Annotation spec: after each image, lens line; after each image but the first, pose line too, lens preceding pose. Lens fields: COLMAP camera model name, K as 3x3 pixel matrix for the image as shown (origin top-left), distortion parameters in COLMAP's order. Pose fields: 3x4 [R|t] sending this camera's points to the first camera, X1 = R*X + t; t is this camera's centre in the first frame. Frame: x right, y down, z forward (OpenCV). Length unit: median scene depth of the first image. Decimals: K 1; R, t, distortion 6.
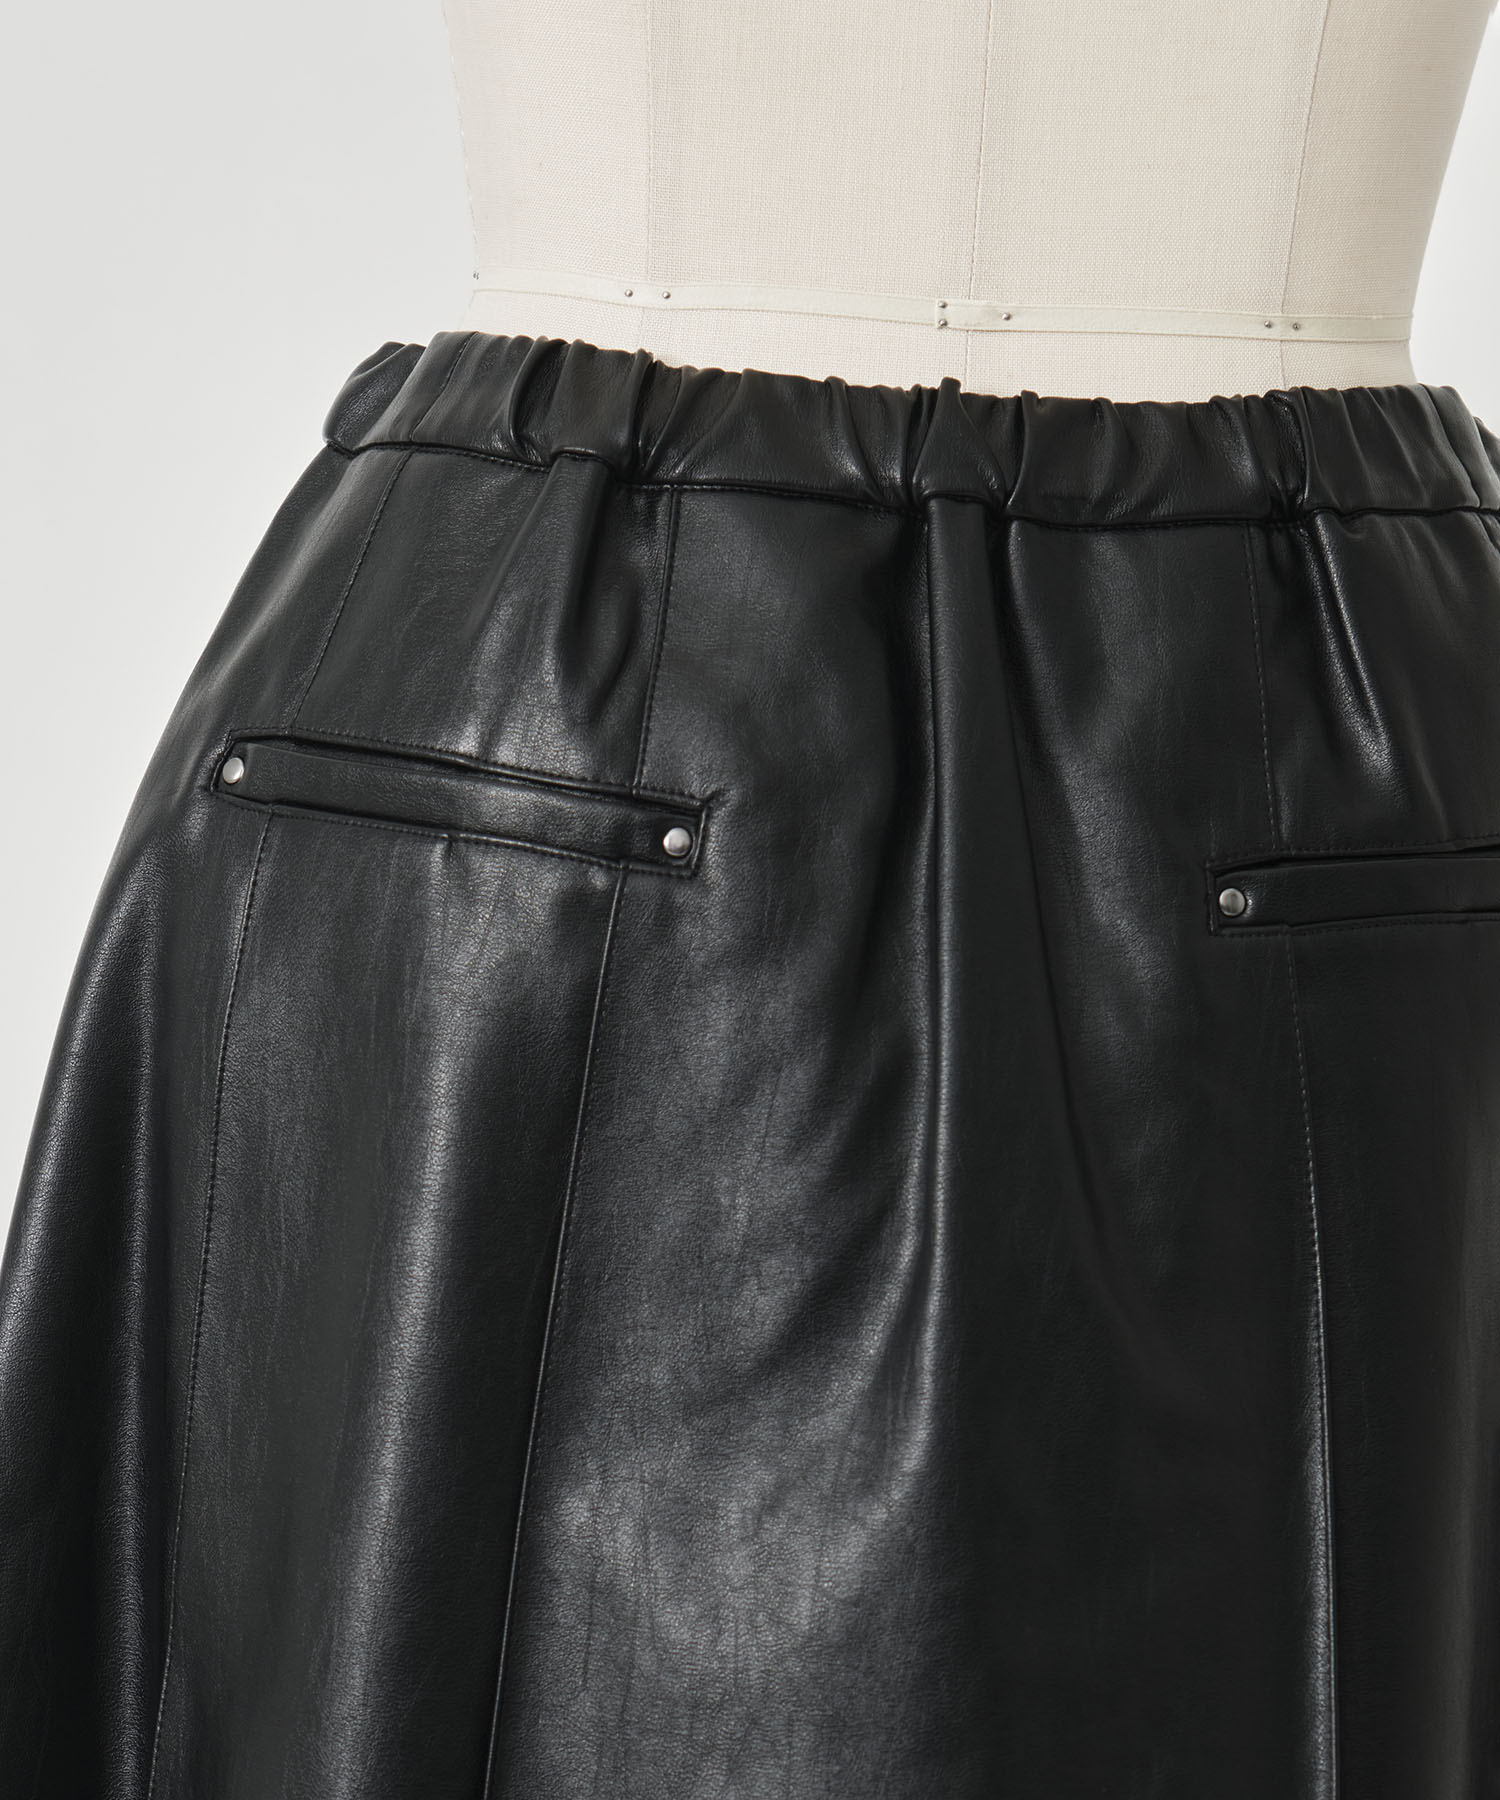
lens RADIAL K [[5278.8, 0, 750.0], [0, 5278.8, 900.0], [0, 0, 1]] dist [0.022203, -0.919817]
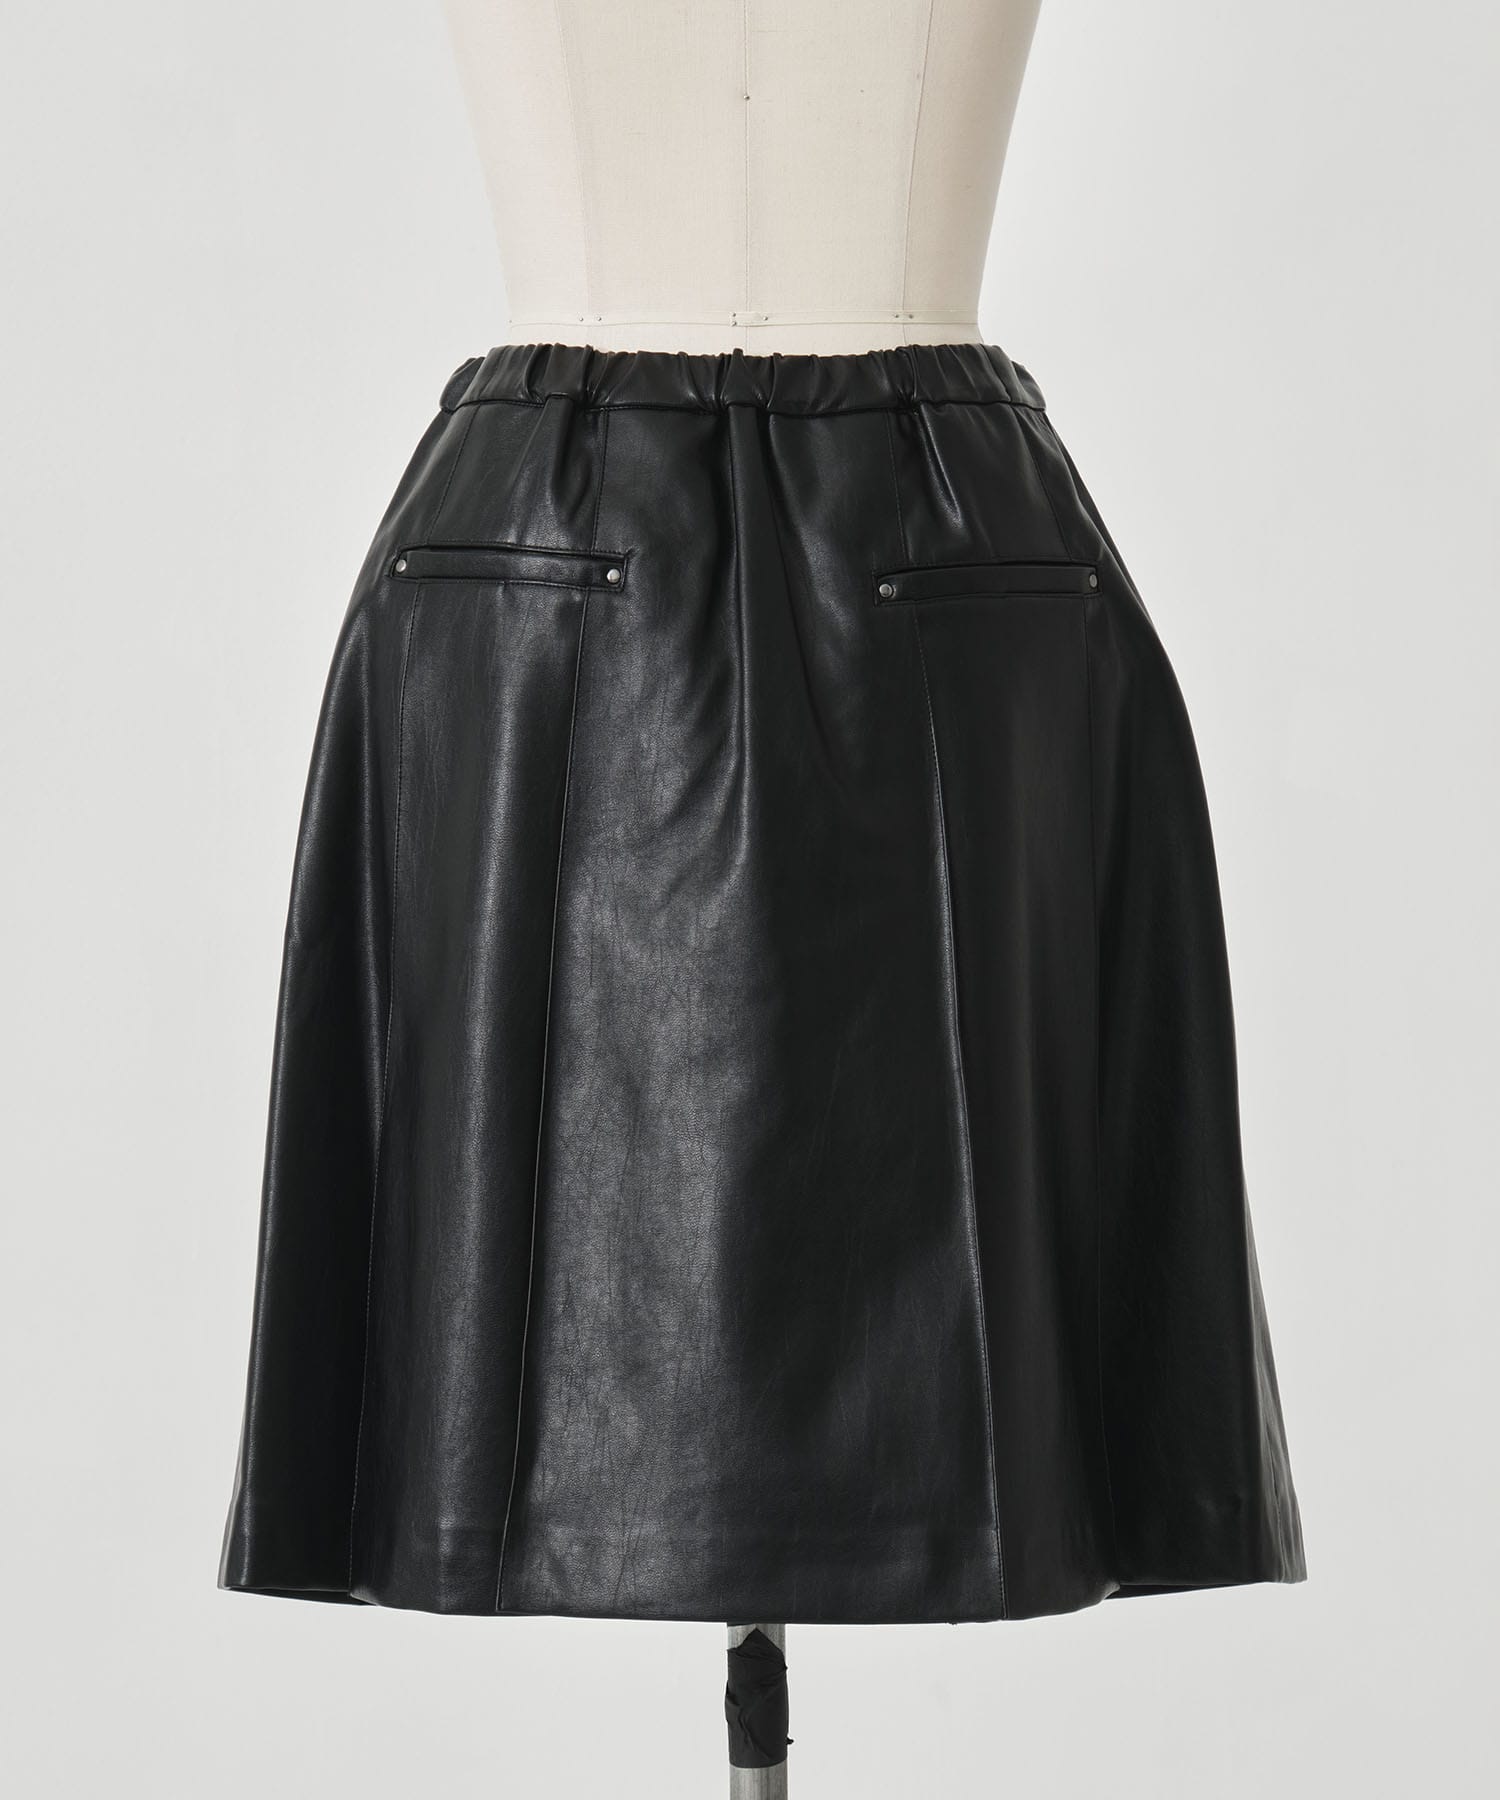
lens RADIAL K [[4426.3, 0, 750.0], [0, 4426.3, 900.0], [0, 0, 1]] dist [-0.002044, 0.151738]
pose [[0.997444, -0.057816, -0.041977, 0.103112], [0.055861, 0.997363, -0.046336, 0.195634], [0.044546, 0.043873, 0.998044, -0.709153]]
